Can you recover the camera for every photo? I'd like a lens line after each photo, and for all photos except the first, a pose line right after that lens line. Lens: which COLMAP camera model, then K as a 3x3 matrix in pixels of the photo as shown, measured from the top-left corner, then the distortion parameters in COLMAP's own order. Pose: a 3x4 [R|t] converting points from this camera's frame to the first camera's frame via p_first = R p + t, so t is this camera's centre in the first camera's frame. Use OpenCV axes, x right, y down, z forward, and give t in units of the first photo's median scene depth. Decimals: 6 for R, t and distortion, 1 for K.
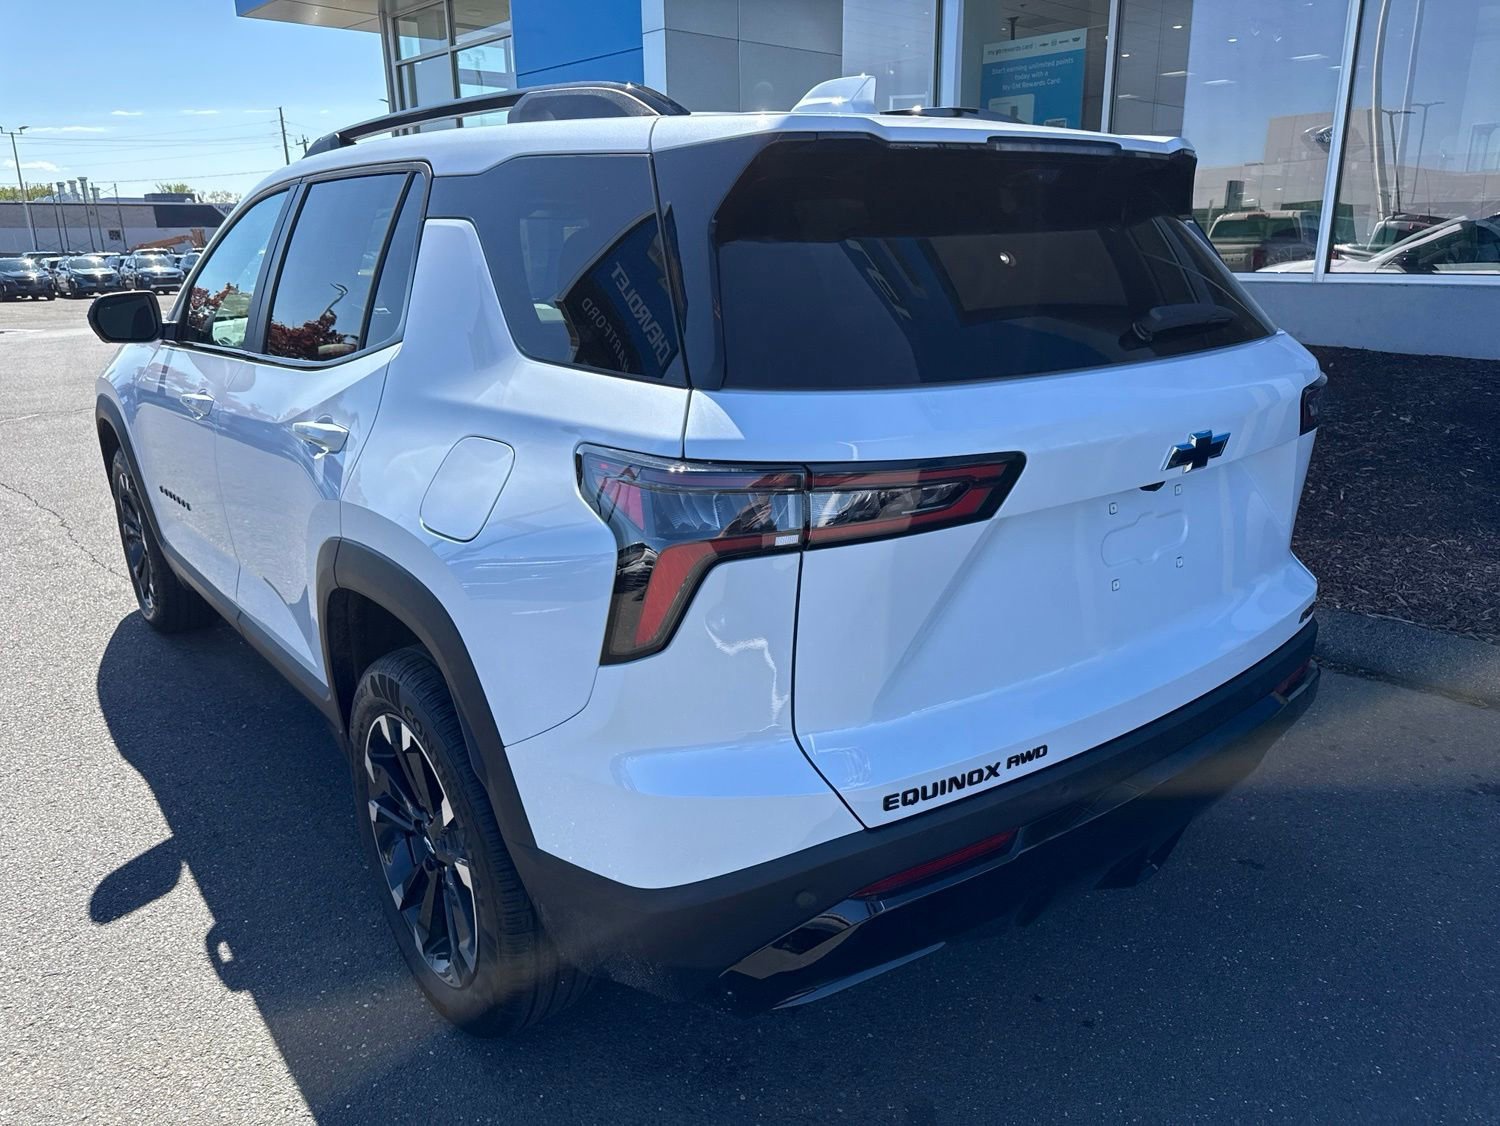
lens RADIAL K [[1095.0, 0, 745.3], [0, 1095.0, 559.1], [0, 0, 1]] dist [0.003664, 0.003980]
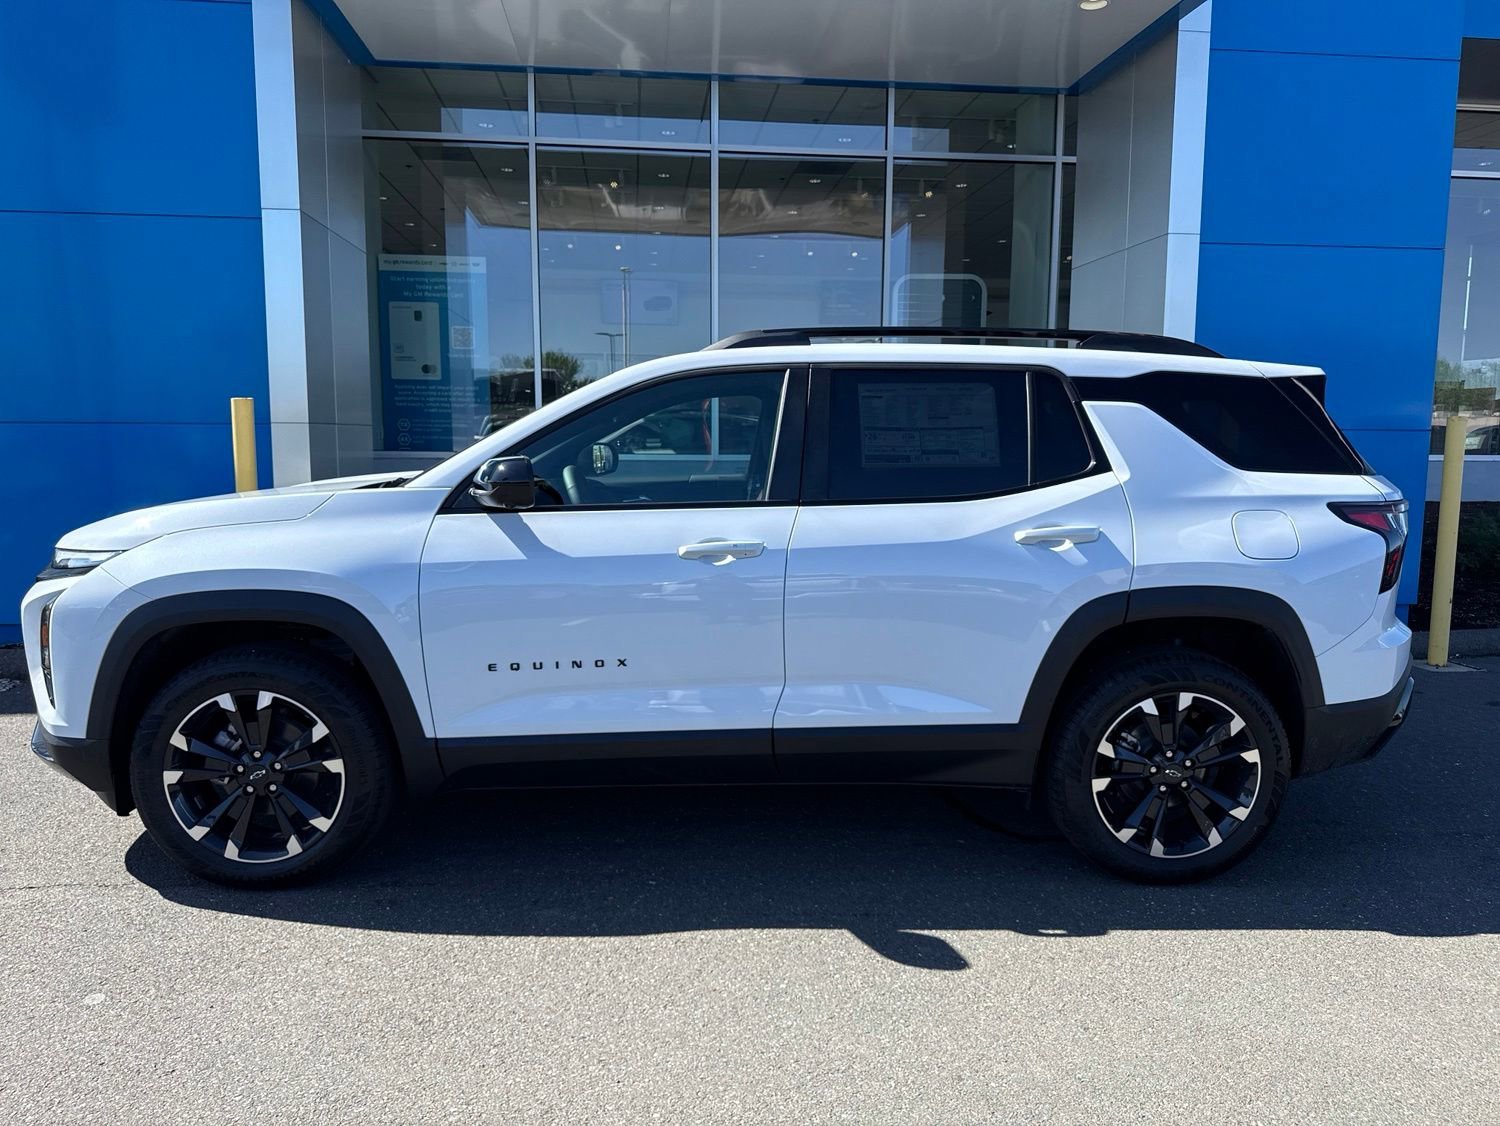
lens RADIAL K [[1095.0, 0, 745.3], [0, 1095.0, 559.1], [0, 0, 1]] dist [0.003664, 0.003980]
pose [[0.556131, -0.082714, 0.826969, -1.628027], [0.220056, 0.974177, -0.050549, -0.086370], [-0.801432, 0.210091, 0.559971, 0.436594]]
